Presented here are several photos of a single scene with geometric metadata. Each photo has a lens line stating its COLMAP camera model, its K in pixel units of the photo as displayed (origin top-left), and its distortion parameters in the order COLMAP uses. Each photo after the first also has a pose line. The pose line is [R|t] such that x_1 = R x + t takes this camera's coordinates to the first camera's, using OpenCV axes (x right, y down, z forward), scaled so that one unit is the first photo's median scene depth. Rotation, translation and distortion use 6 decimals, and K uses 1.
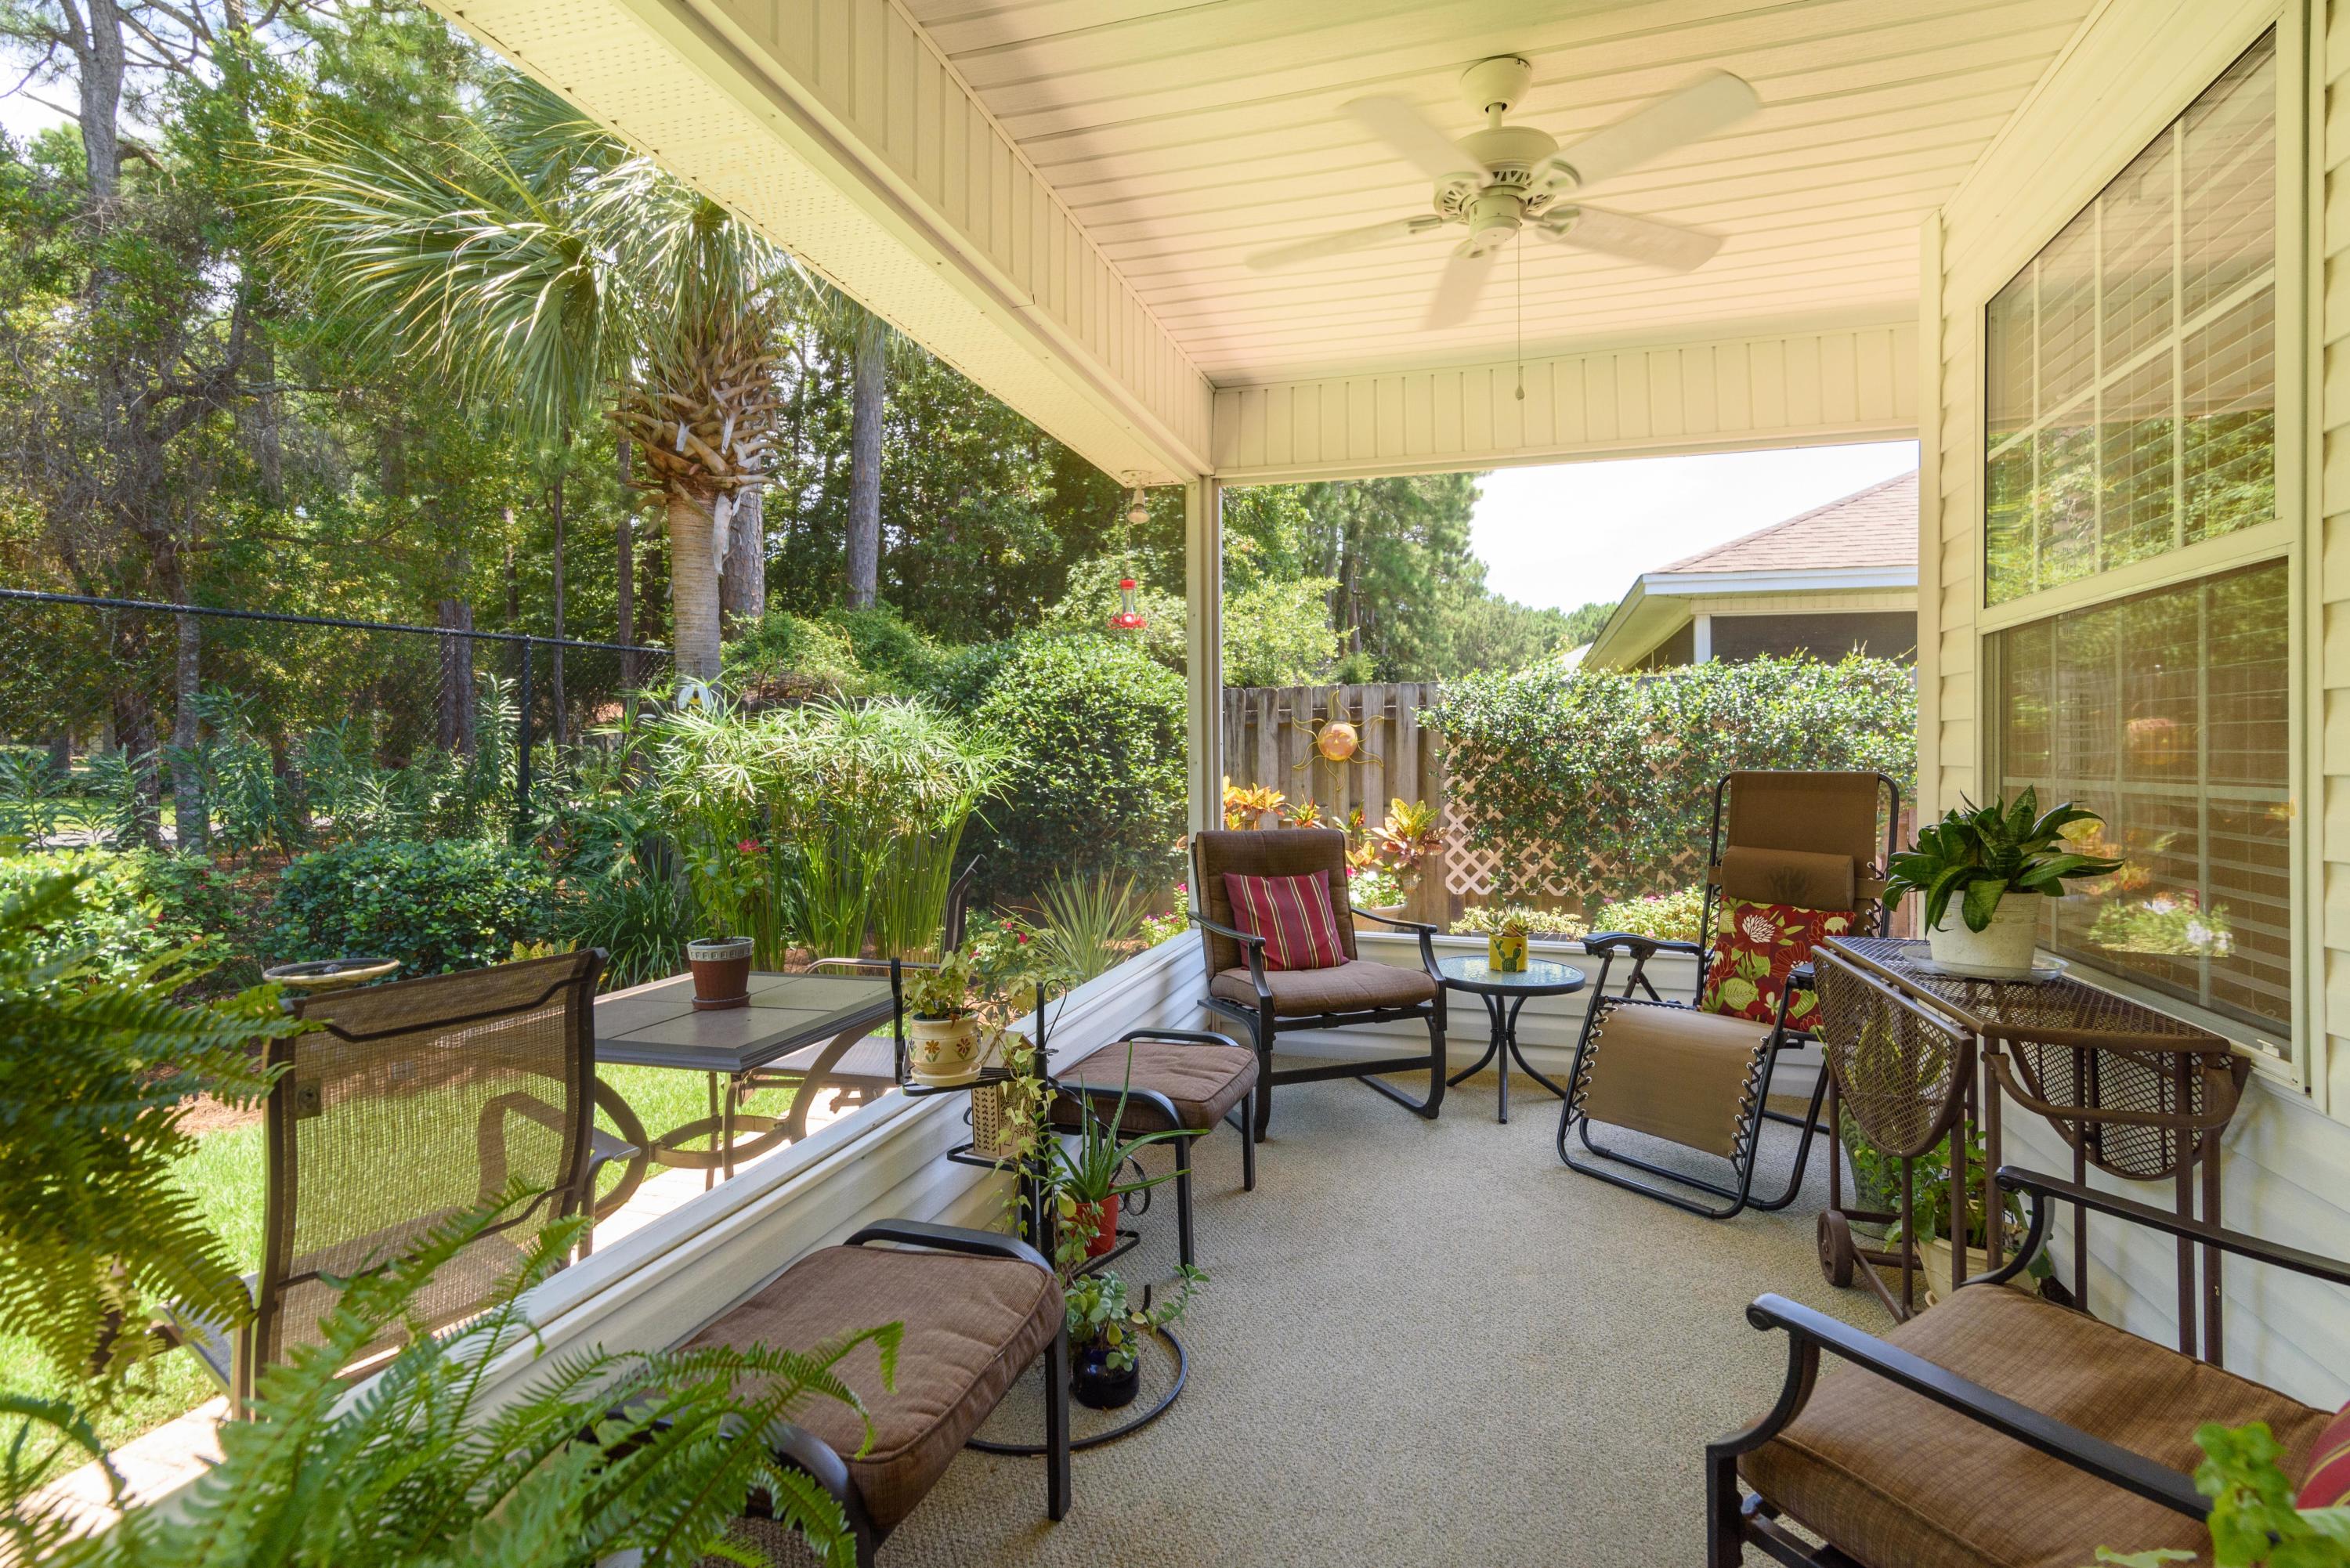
lens RADIAL K [[1080.5, 0, 1183.8], [0, 1080.5, 759.5], [0, 0, 1]] dist [-0.003014, 0.000879]
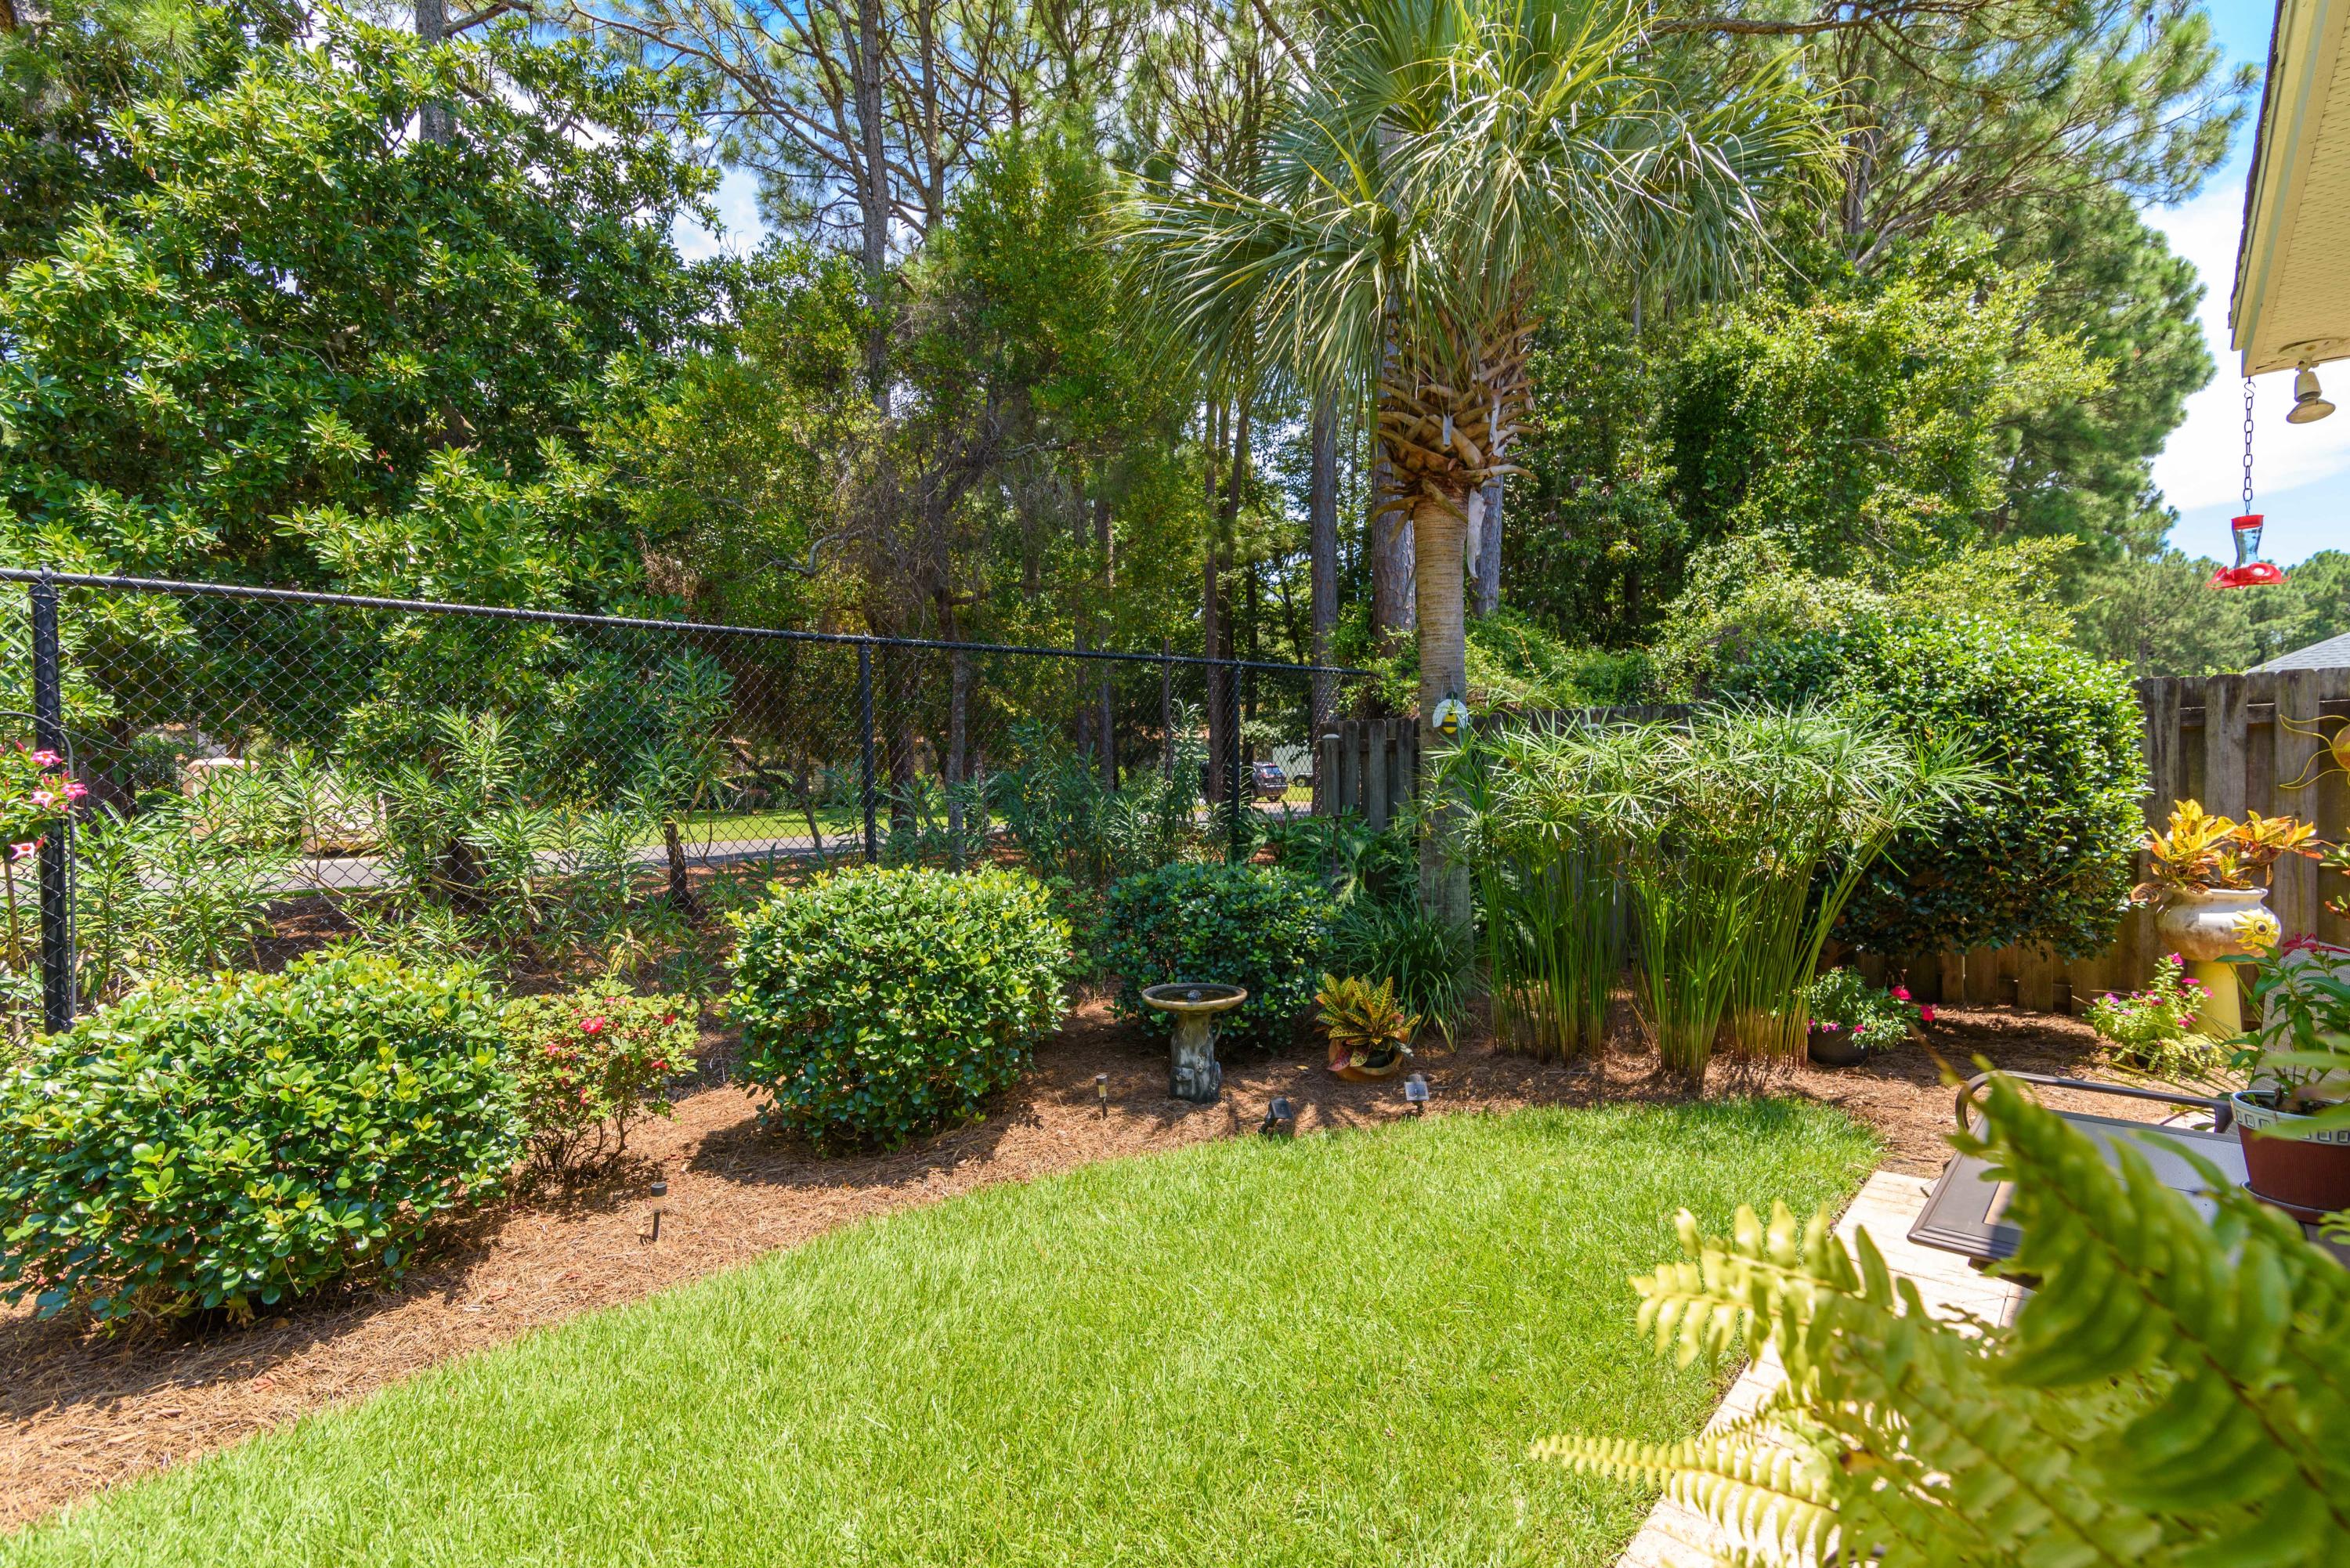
lens RADIAL K [[1080.5, 0, 1173.4], [0, 1080.5, 797.7], [0, 0, 1]] dist [-0.003014, 0.000879]
pose [[0.896928, 0.000964, -0.442175, -0.098748], [0.008942, 0.999754, 0.020317, -0.002582], [0.442086, -0.022177, 0.896699, 0.025702]]
